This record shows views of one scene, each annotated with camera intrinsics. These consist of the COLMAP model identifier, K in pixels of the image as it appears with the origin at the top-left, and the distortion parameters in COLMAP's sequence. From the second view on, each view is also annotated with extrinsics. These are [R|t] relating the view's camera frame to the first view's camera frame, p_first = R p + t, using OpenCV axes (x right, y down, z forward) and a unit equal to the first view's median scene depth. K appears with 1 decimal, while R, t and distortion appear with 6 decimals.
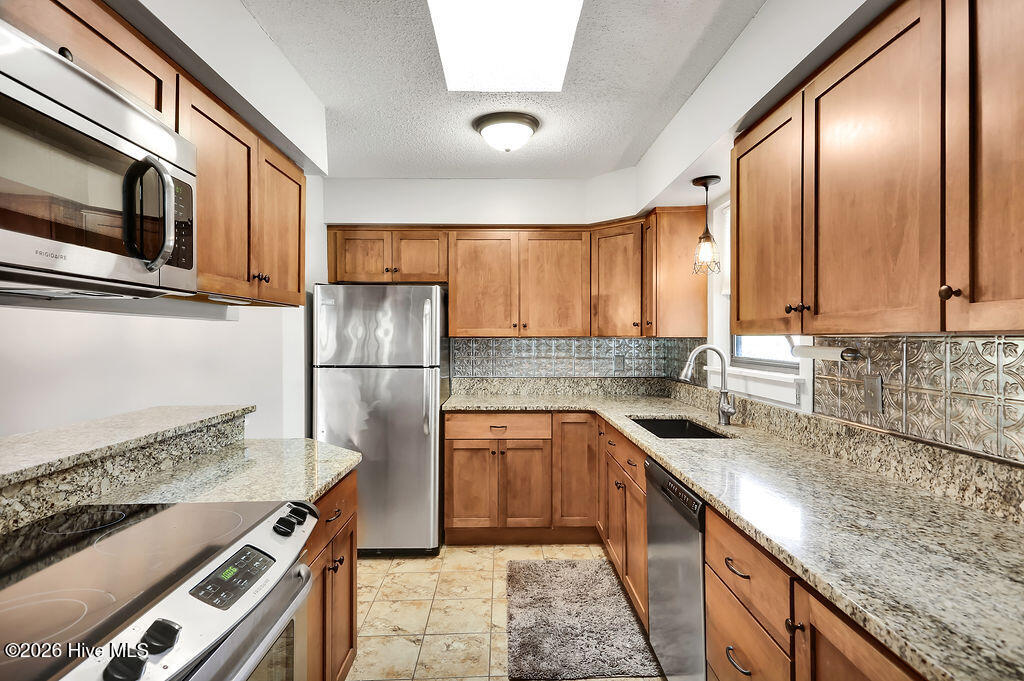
lens RADIAL K [[535.6, 0, 512.0], [0, 535.6, 340.5], [0, 0, 1]] dist [0.021943, -0.000804]
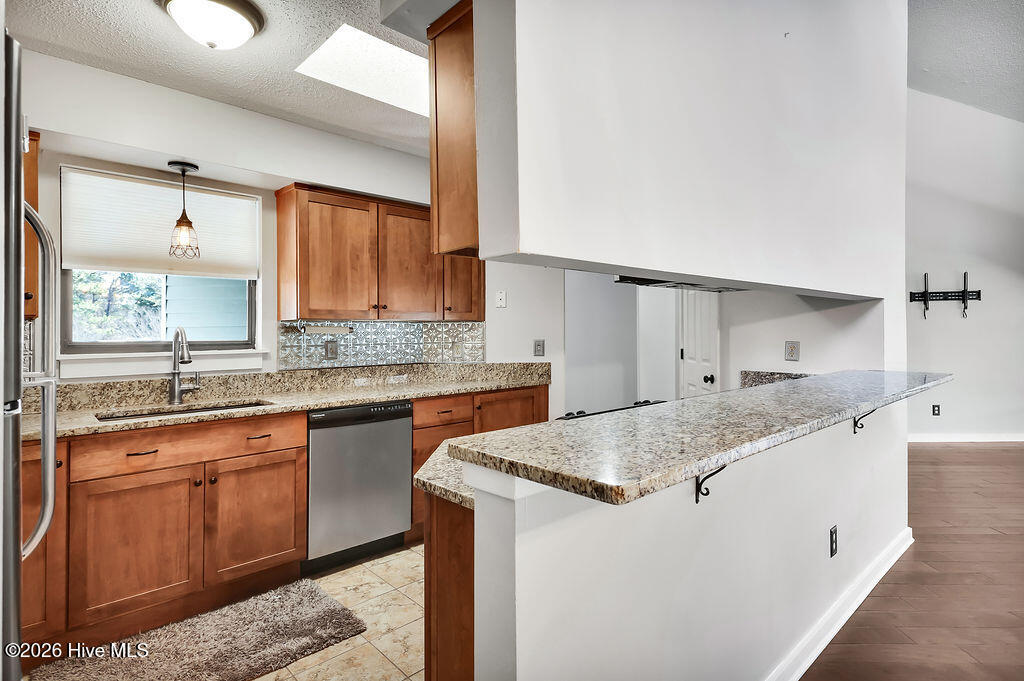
lens RADIAL K [[535.6, 0, 512.0], [0, 535.6, 340.5], [0, 0, 1]] dist [0.021943, -0.000804]
pose [[-0.666938, -0.013561, 0.744990, -0.816289], [0.005569, 0.999716, 0.023184, 0.014384], [-0.745092, 0.019611, -0.666673, 1.214410]]
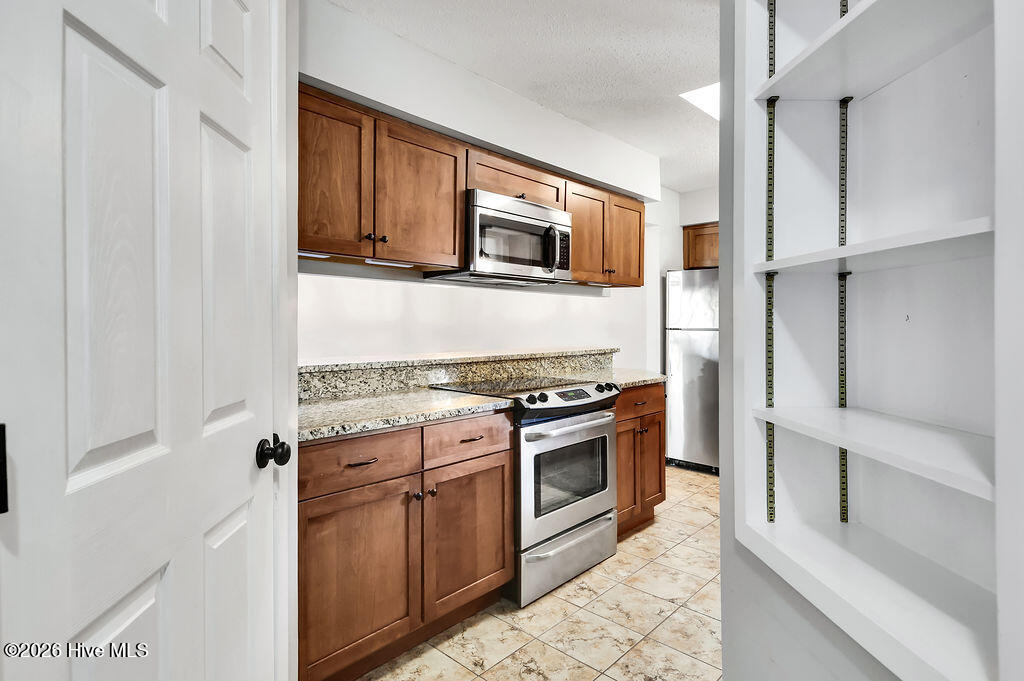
lens RADIAL K [[535.6, 0, 512.0], [0, 535.6, 340.5], [0, 0, 1]] dist [0.021943, -0.000804]
pose [[0.721901, 0.026492, -0.691489, 0.630911], [-0.007505, 0.999508, 0.030459, 0.074620], [0.691956, -0.016799, 0.721744, -0.616437]]
